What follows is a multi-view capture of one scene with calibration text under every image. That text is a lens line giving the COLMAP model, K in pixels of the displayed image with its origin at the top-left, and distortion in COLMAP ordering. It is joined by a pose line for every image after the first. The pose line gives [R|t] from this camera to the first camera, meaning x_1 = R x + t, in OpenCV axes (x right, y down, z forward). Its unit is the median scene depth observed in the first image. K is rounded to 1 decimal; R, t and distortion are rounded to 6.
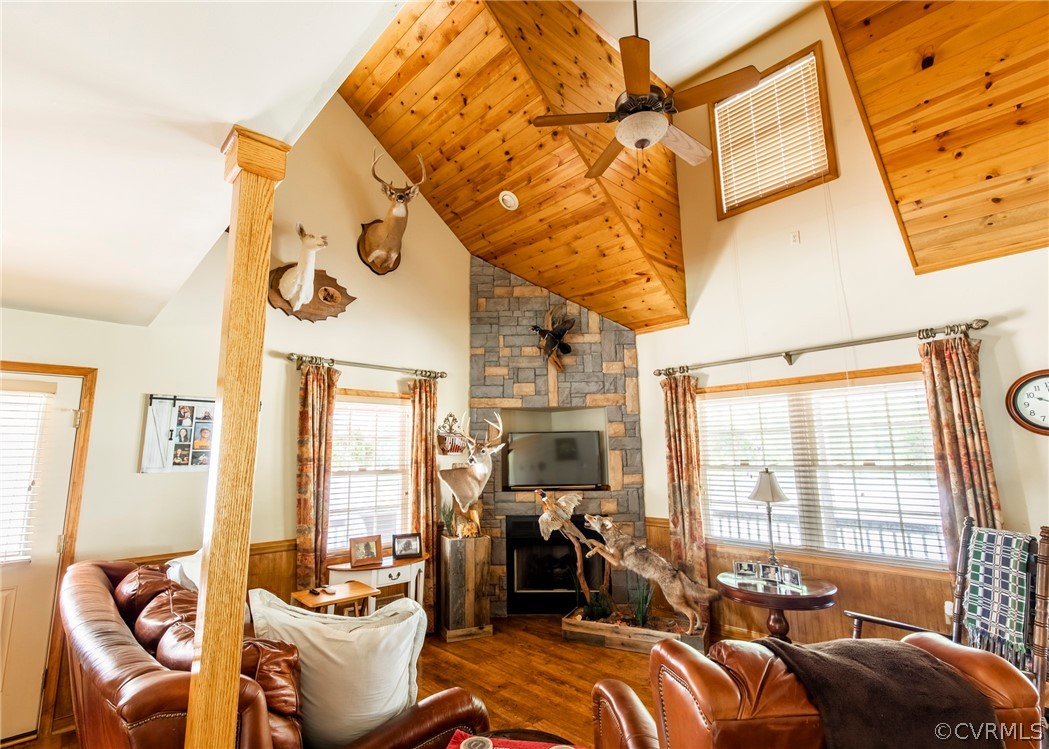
lens RADIAL K [[507.8, 0, 519.8], [0, 507.8, 371.7], [0, 0, 1]] dist [0.002196, -0.000142]
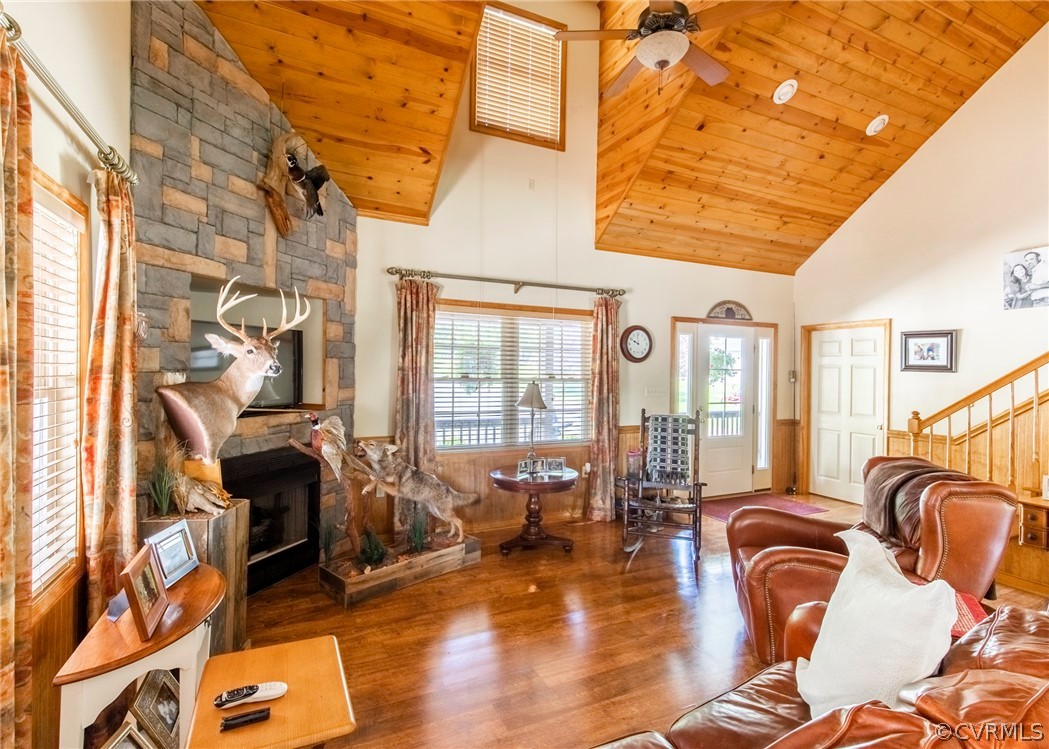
lens RADIAL K [[507.8, 0, 519.8], [0, 507.8, 371.7], [0, 0, 1]] dist [0.002196, -0.000142]
pose [[0.292016, 0.012213, 0.956336, -0.533050], [-0.178645, 0.983017, 0.041995, 0.105011], [-0.939581, -0.183108, 0.289238, 0.578621]]
